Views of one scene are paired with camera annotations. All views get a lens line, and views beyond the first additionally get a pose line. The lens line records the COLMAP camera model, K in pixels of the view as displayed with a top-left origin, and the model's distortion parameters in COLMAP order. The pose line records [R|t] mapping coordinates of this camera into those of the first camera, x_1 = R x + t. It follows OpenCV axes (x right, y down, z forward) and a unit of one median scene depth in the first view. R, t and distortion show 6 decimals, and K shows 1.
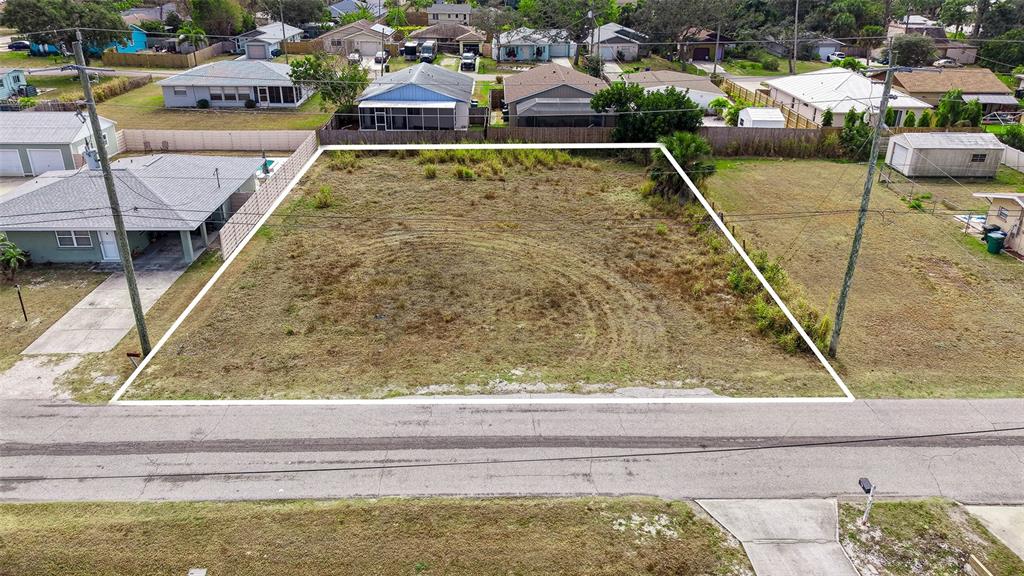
lens RADIAL K [[741.6, 0, 513.9], [0, 741.6, 289.8], [0, 0, 1]] dist [0.072892, -0.121443]
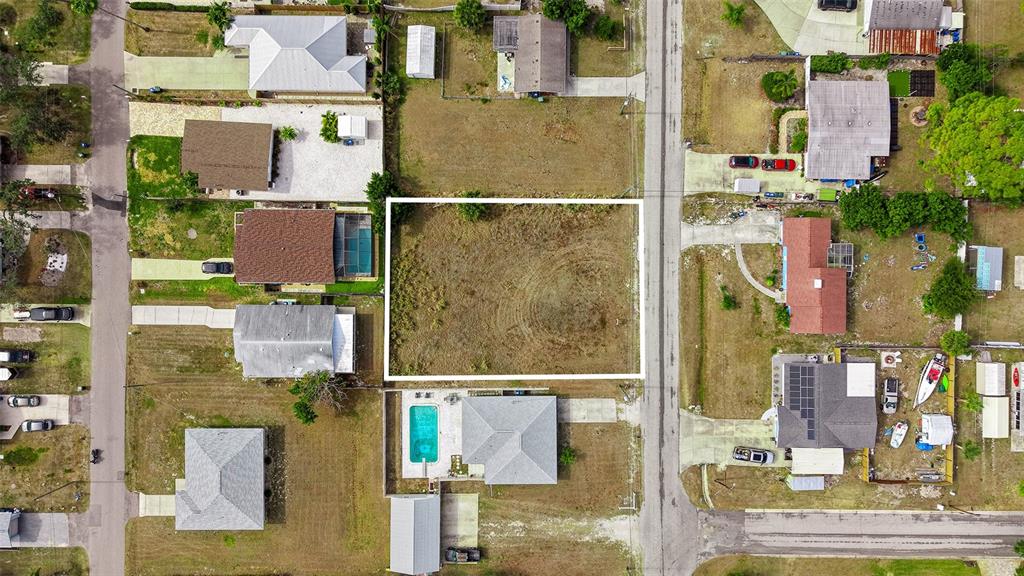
lens RADIAL K [[741.6, 0, 513.9], [0, 741.6, 289.8], [0, 0, 1]] dist [0.072892, -0.121443]
pose [[0.029207, -0.999493, -0.012688, 0.010077], [0.415145, 0.000582, 0.909755, -2.658367], [-0.909286, -0.031839, 0.414951, -0.014196]]
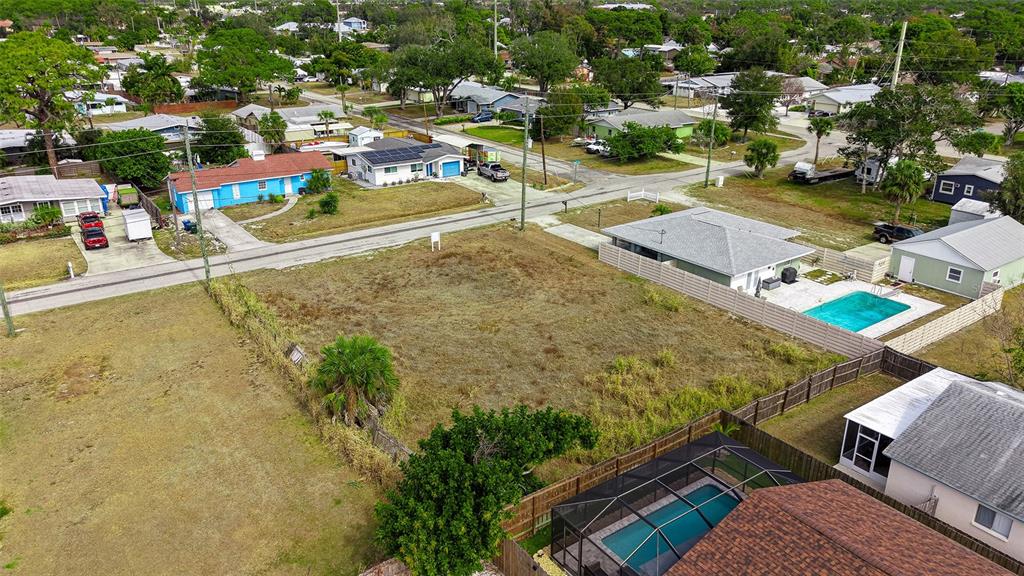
lens RADIAL K [[741.6, 0, 513.9], [0, 741.6, 289.8], [0, 0, 1]] dist [0.072892, -0.121443]
pose [[-0.828425, 0.193802, -0.525502, 0.602516], [-0.240347, 0.724451, 0.646068, -0.975297], [0.505910, 0.661522, -0.553574, 1.851746]]
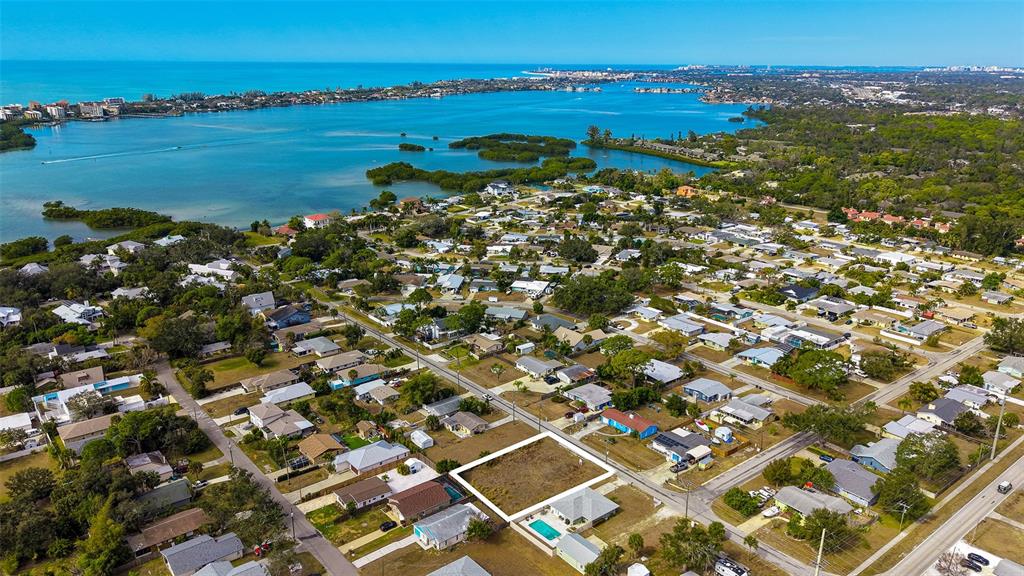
lens RADIAL K [[741.6, 0, 513.9], [0, 741.6, 289.8], [0, 0, 1]] dist [0.072892, -0.121443]
pose [[-0.611061, -0.246753, 0.752142, -3.638772], [0.318692, 0.793078, 0.519098, -3.953564], [-0.724596, 0.556902, -0.405981, 2.659370]]
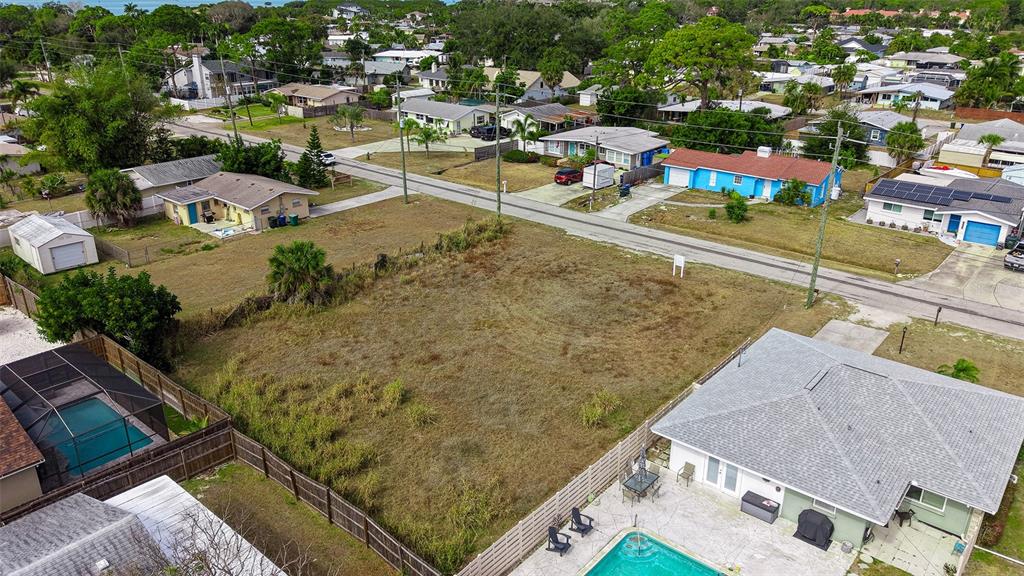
lens RADIAL K [[741.6, 0, 513.9], [0, 741.6, 289.8], [0, 0, 1]] dist [0.072892, -0.121443]
pose [[-0.745123, -0.263688, 0.612585, -0.787047], [0.263718, 0.727166, 0.633785, -0.909650], [-0.612572, 0.633797, -0.472288, 1.685056]]
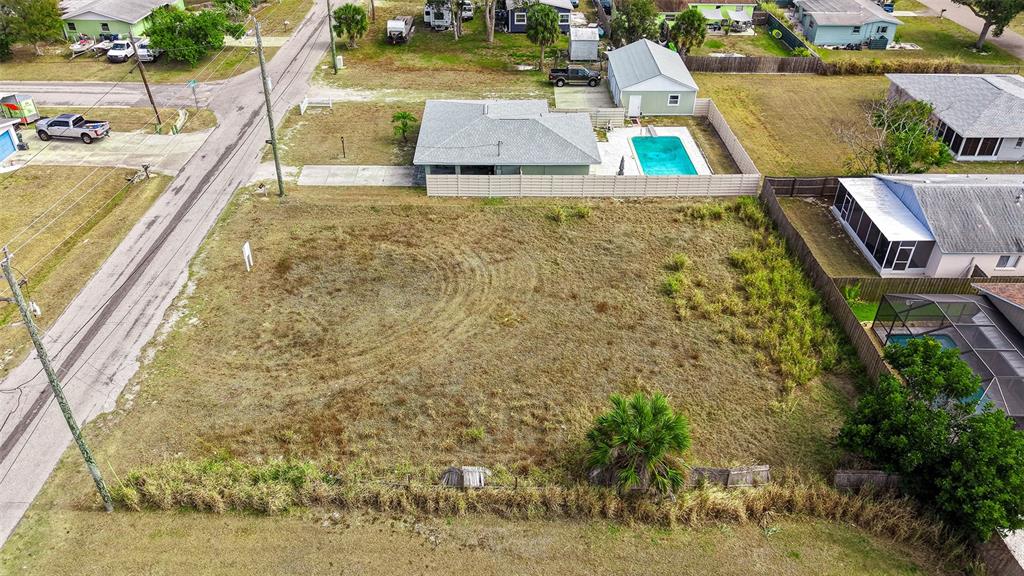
lens RADIAL K [[741.6, 0, 513.9], [0, 741.6, 289.8], [0, 0, 1]] dist [0.072892, -0.121443]
pose [[-0.019985, 0.558390, -0.829338, 0.858372], [-0.421925, 0.747311, 0.513328, -0.692654], [0.906411, 0.360177, 0.220664, 0.925534]]
